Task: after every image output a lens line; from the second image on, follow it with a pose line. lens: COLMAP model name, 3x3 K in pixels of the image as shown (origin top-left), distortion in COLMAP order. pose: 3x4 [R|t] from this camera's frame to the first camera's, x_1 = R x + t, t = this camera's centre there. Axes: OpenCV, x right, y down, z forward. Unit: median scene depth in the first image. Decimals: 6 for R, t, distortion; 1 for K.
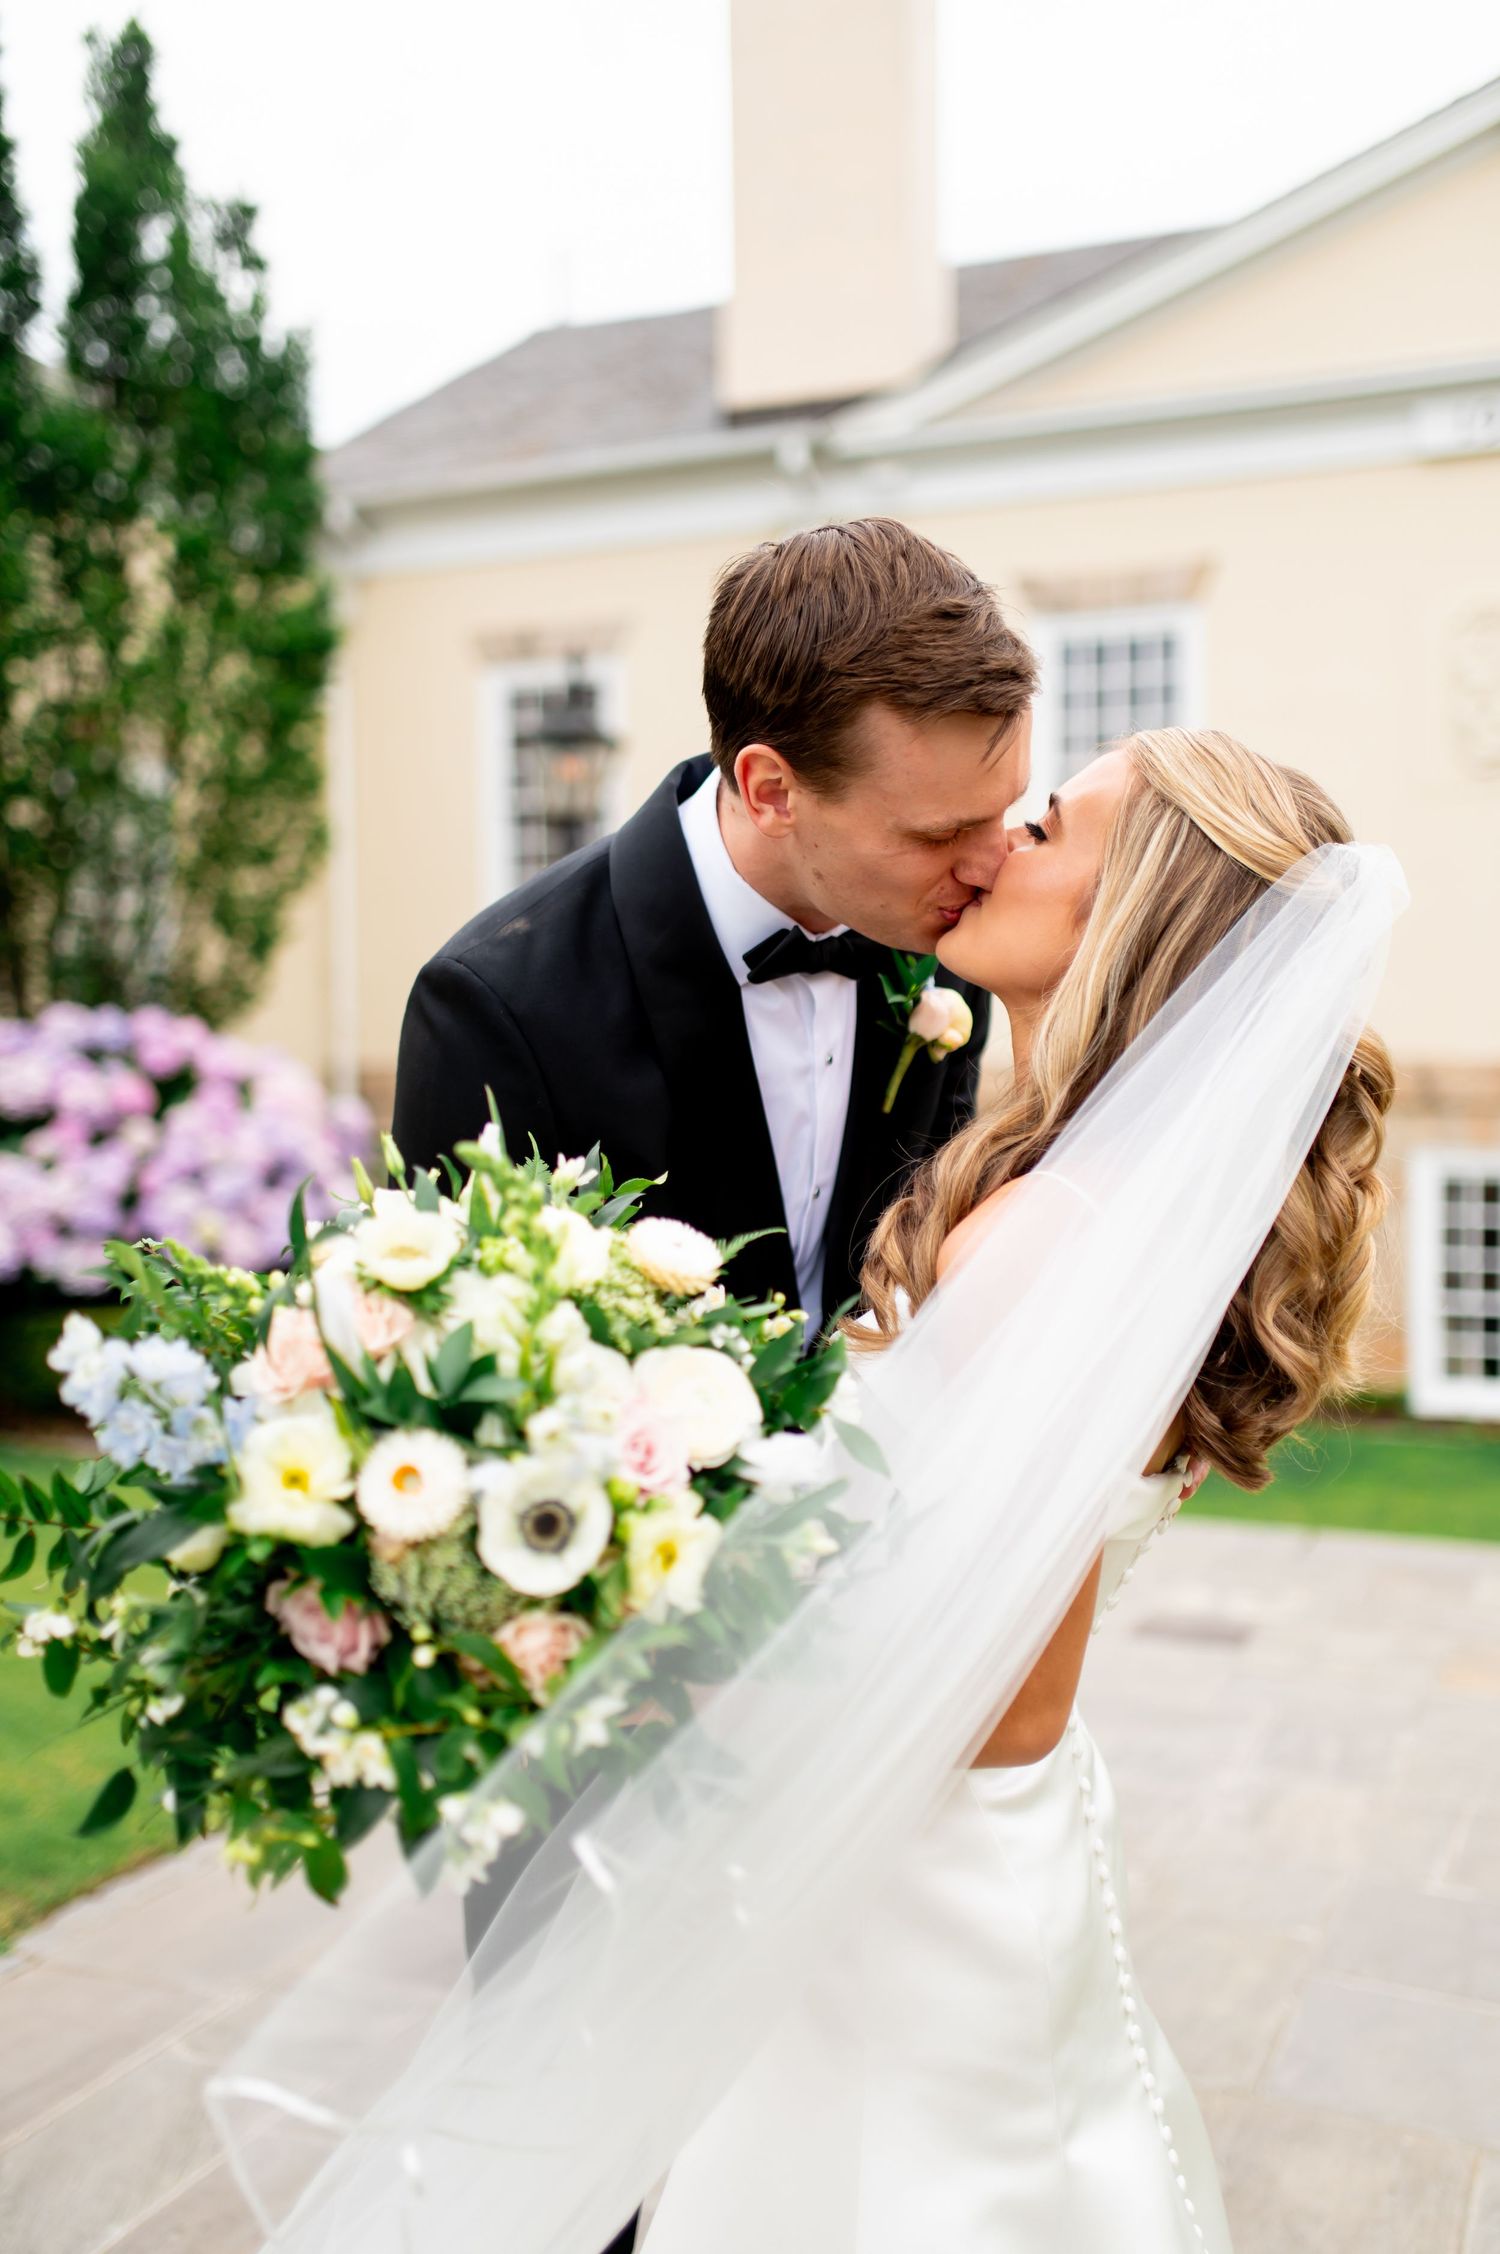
lens RADIAL K [[2245.4, 0, 747.2], [0, 2245.4, 1046.1], [0, 0, 1]] dist [-0.096090, 0.434568]
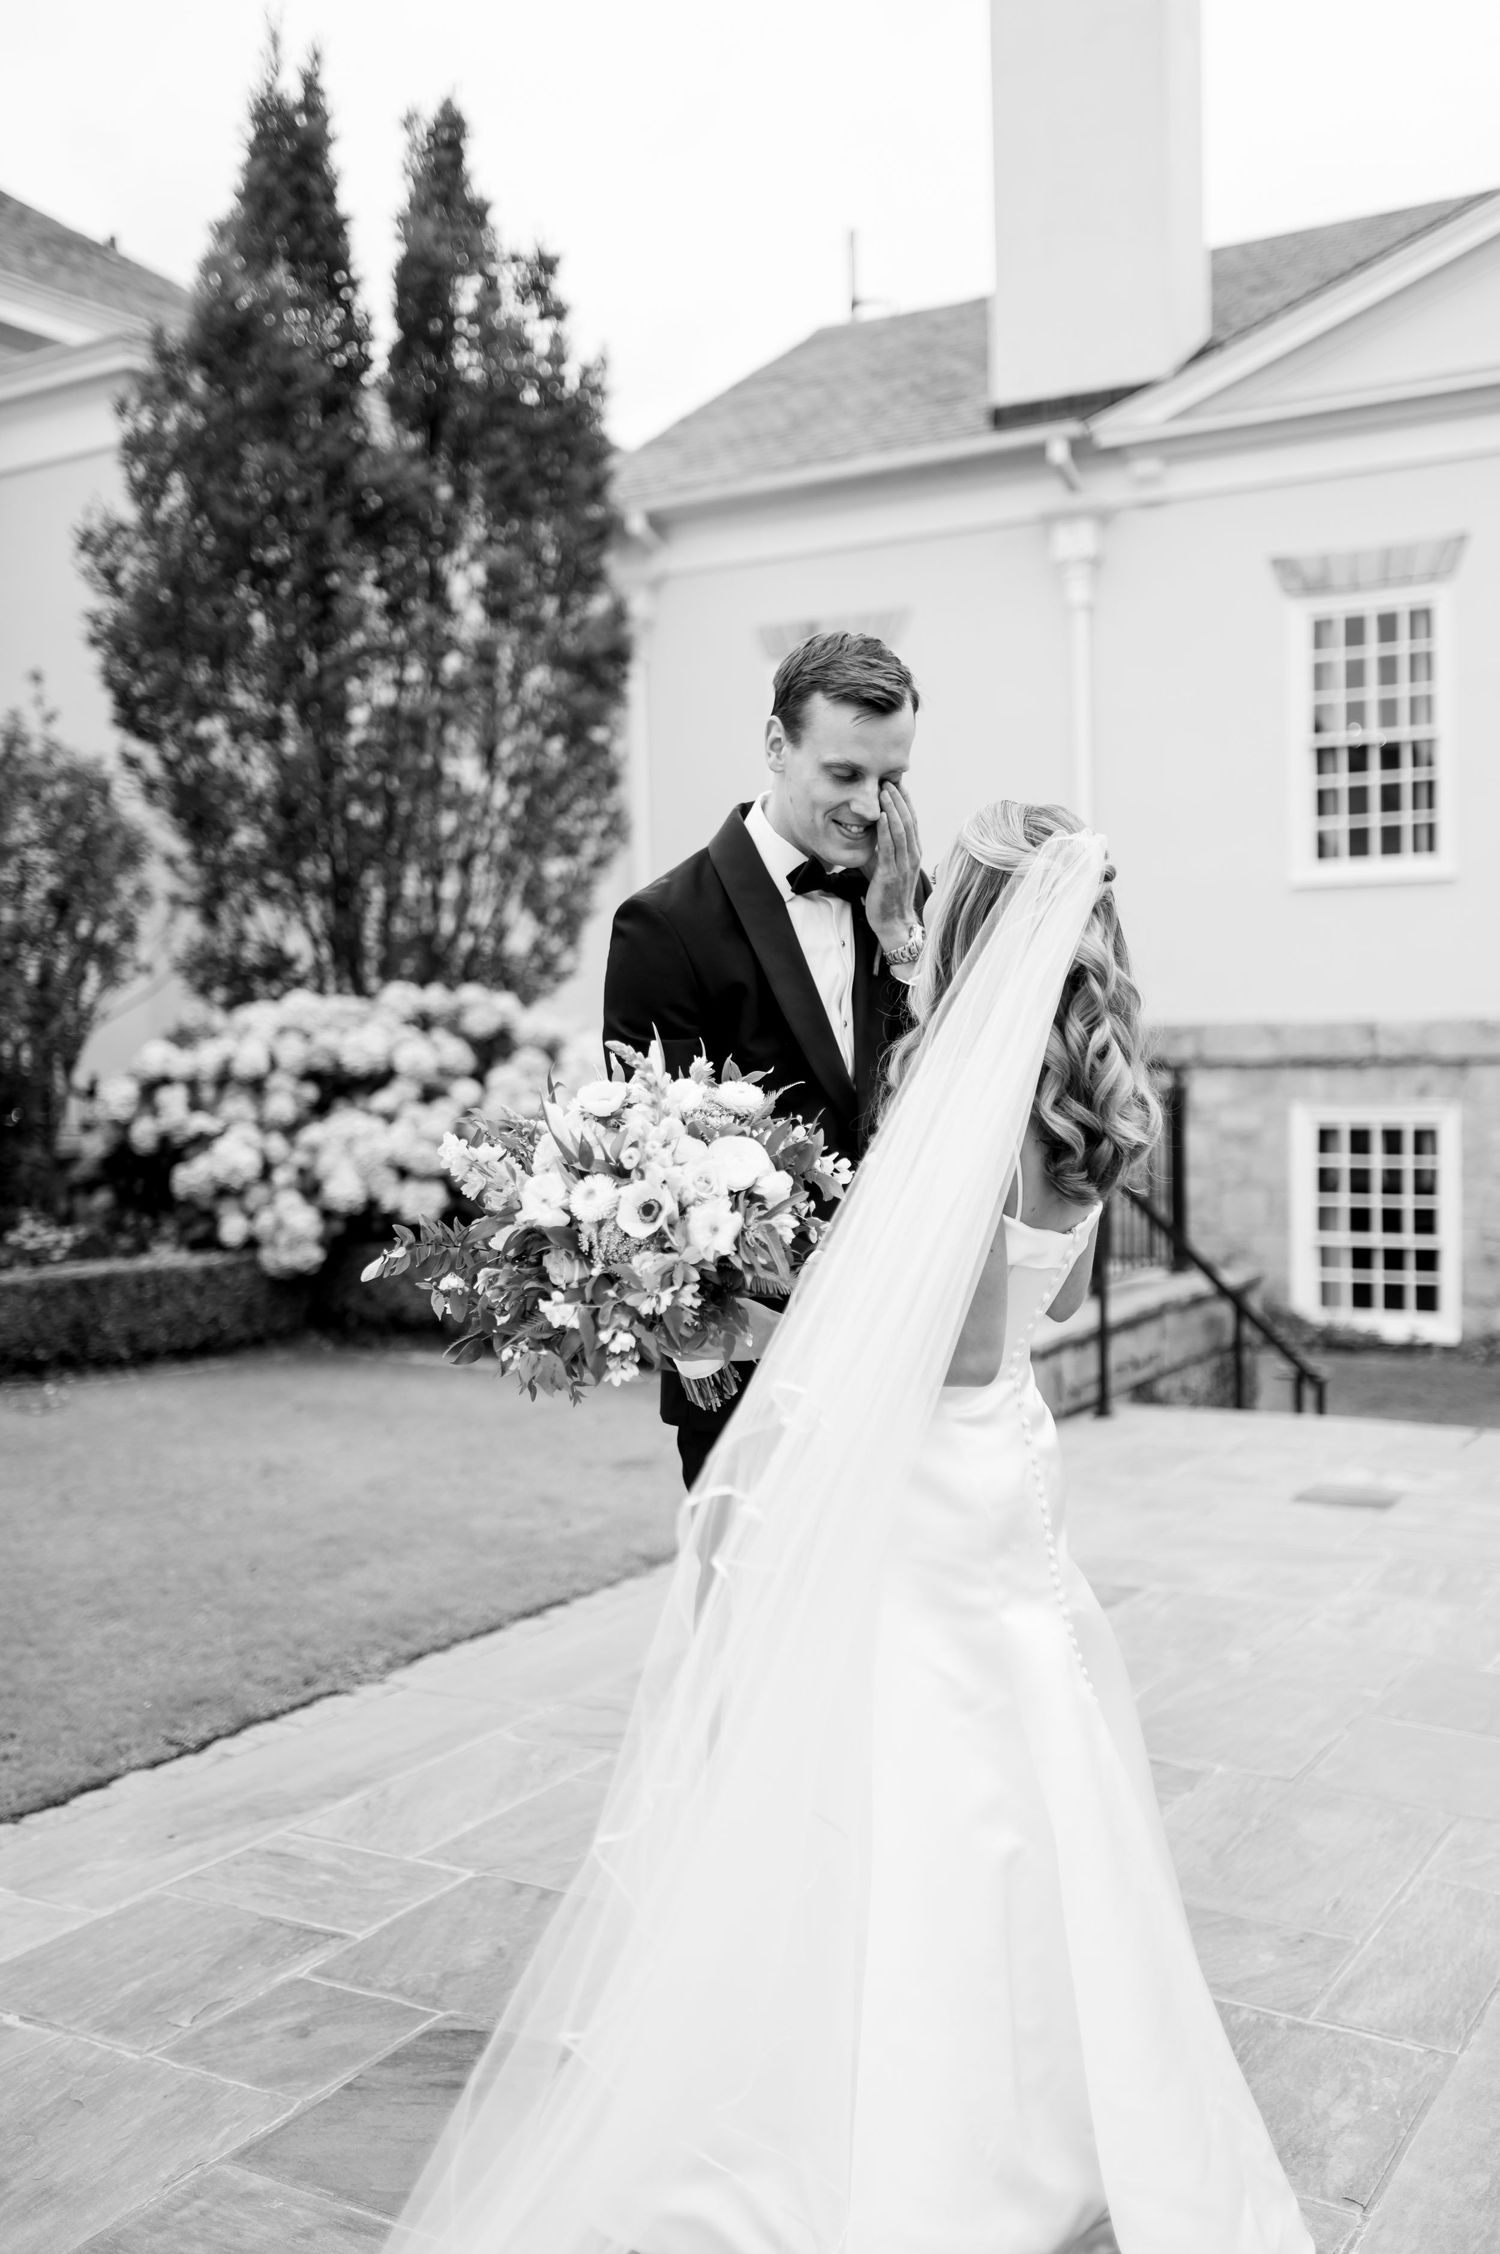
lens RADIAL K [[2245.4, 0, 747.2], [0, 2245.4, 1046.1], [0, 0, 1]] dist [-0.096090, 0.434568]
pose [[0.990234, -0.011505, -0.138943, 0.027938], [0.013374, 0.999832, 0.012523, 0.003263], [0.138775, -0.014259, 0.990221, -0.102736]]
